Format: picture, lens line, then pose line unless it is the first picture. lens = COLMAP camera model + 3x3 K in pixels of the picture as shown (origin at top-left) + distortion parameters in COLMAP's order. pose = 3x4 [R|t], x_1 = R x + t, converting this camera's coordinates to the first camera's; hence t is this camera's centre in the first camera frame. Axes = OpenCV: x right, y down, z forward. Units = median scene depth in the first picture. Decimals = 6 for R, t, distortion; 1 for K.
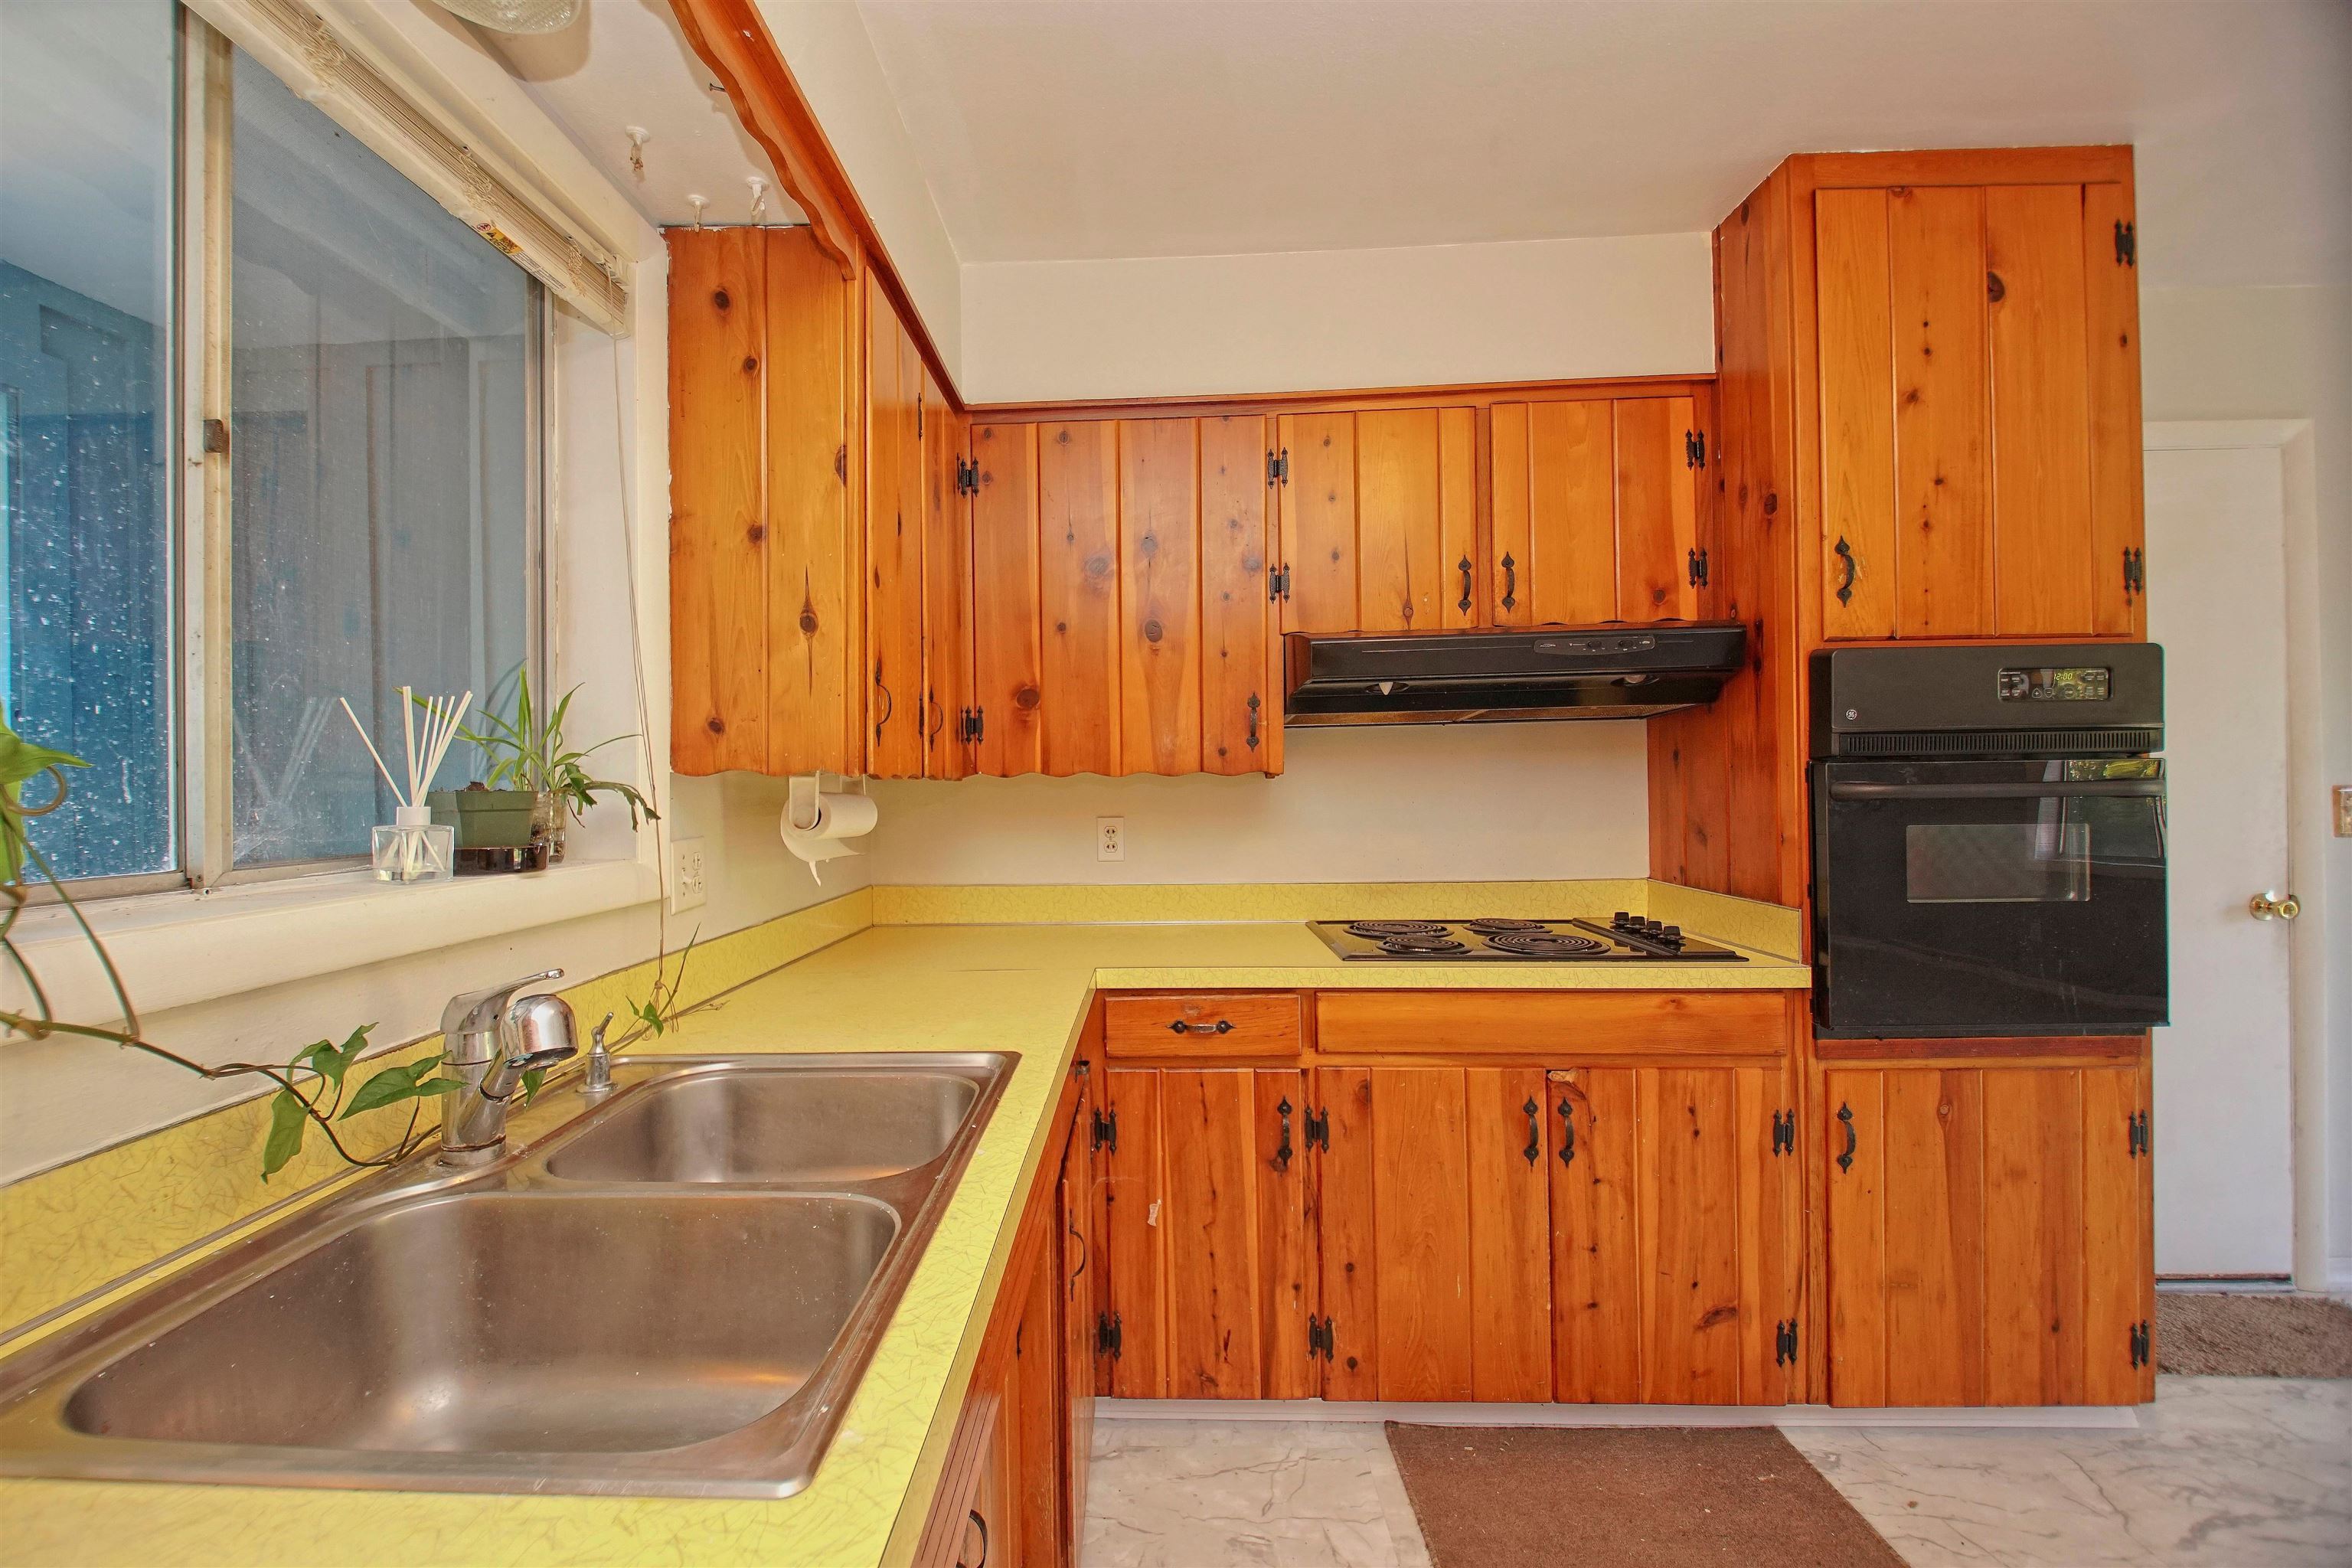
lens RADIAL K [[1034.4, 0, 1084.6], [0, 1034.4, 781.2], [0, 0, 1]] dist [-0.000671, -0.002335]
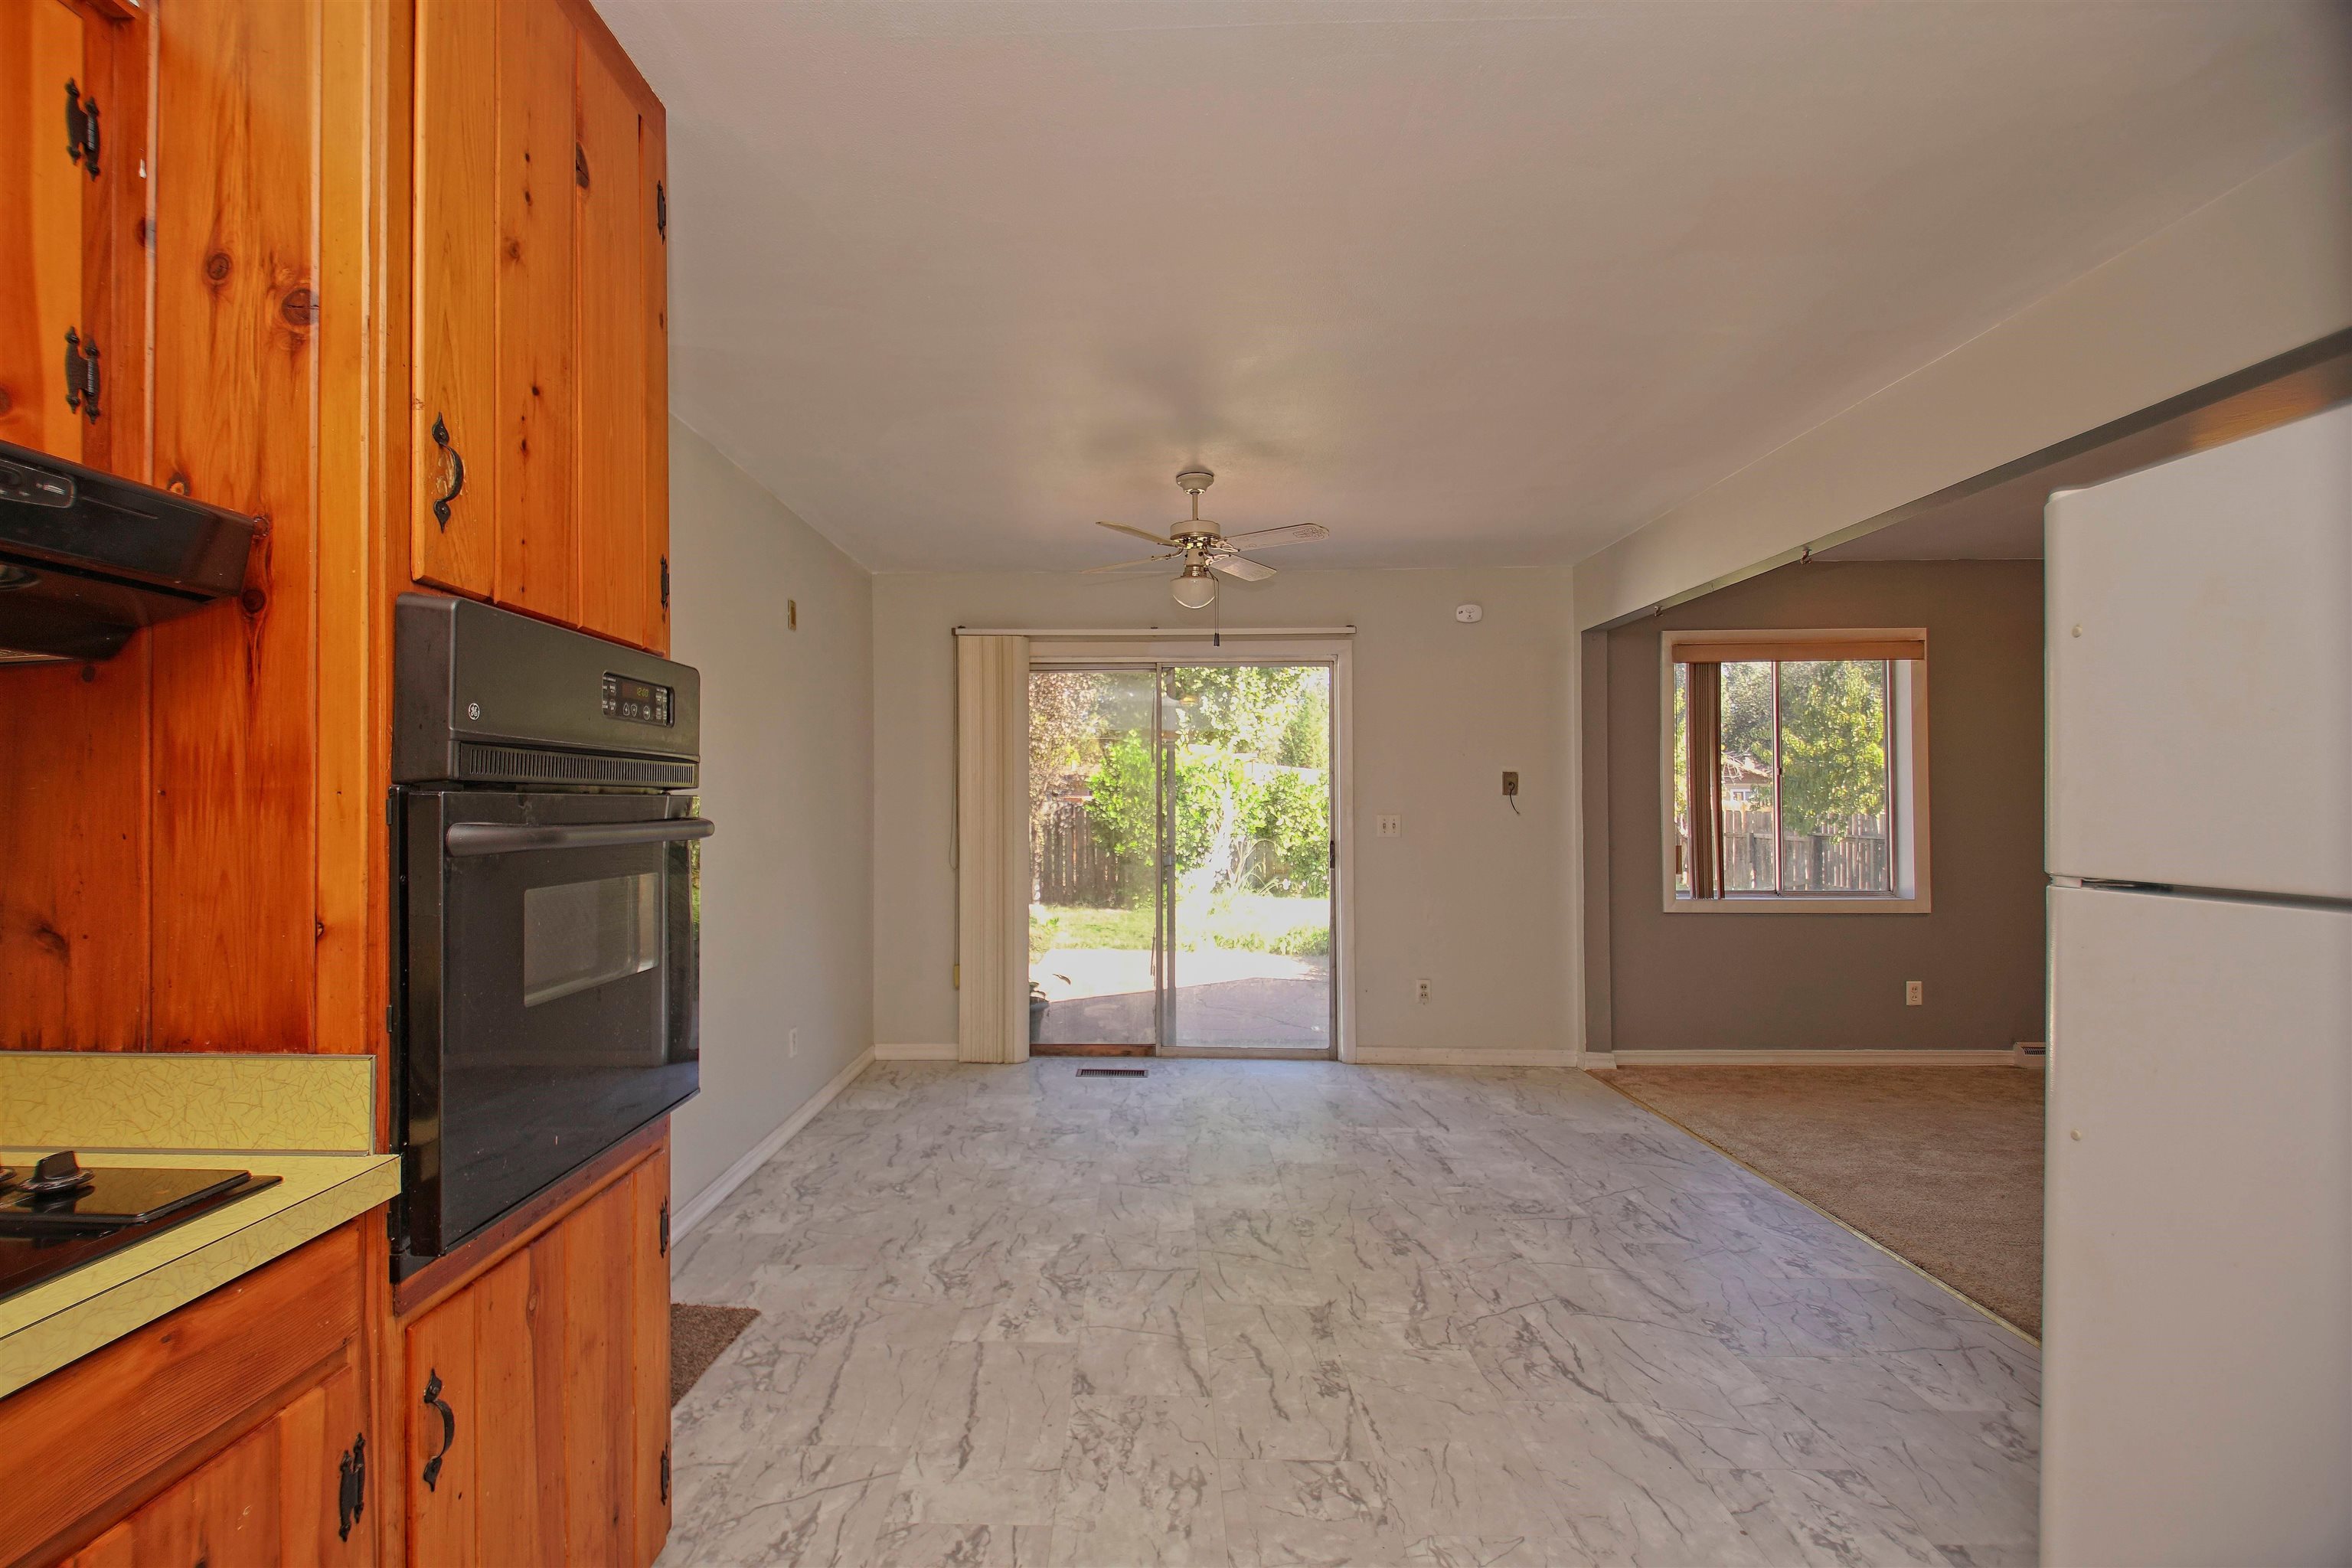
lens RADIAL K [[1034.4, 0, 1166.9], [0, 1034.4, 792.3], [0, 0, 1]] dist [-0.000671, -0.002335]
pose [[-0.032000, 0.028331, 0.999086, 0.126079], [0.004910, 0.999591, -0.028188, 0.001412], [-0.999476, 0.004003, -0.032126, 0.598268]]
